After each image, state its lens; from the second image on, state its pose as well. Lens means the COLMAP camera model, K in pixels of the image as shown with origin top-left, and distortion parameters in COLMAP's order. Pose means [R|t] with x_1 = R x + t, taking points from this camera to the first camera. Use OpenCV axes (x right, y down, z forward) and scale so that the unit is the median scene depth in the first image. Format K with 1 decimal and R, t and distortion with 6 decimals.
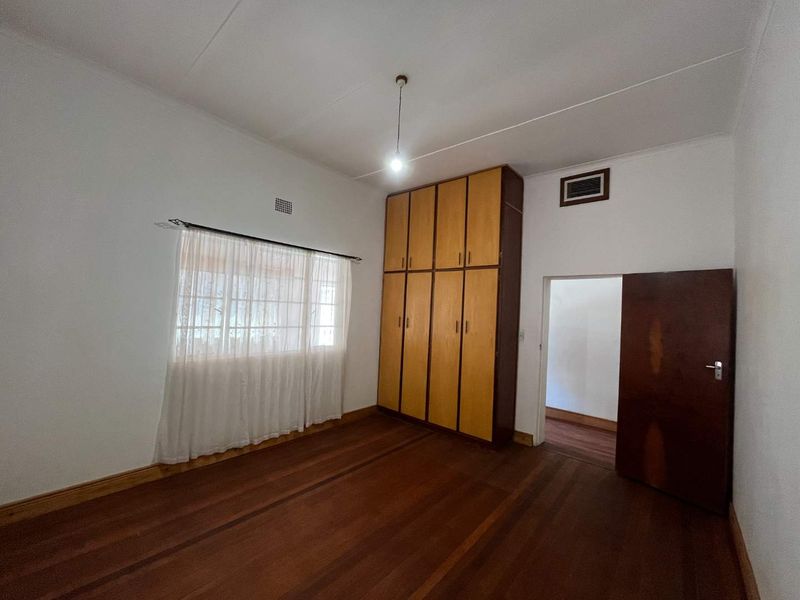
lens RADIAL K [[323.6, 0, 400.0], [0, 323.6, 300.0], [0, 0, 1]] dist [-0.000440, 0.000013]
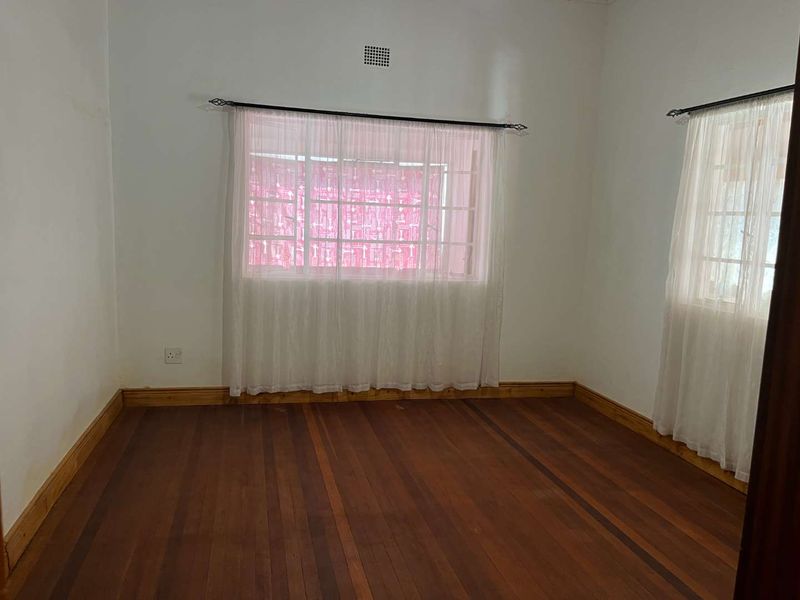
lens RADIAL K [[685.2, 0, 400.0], [0, 685.2, 300.0], [0, 0, 1]] dist [-0.002006, -0.000852]
pose [[-0.567038, 0.036559, -0.822880, 1.055872], [-0.059805, 0.994551, 0.085397, 0.102800], [0.821518, 0.097636, -0.561761, 1.493662]]
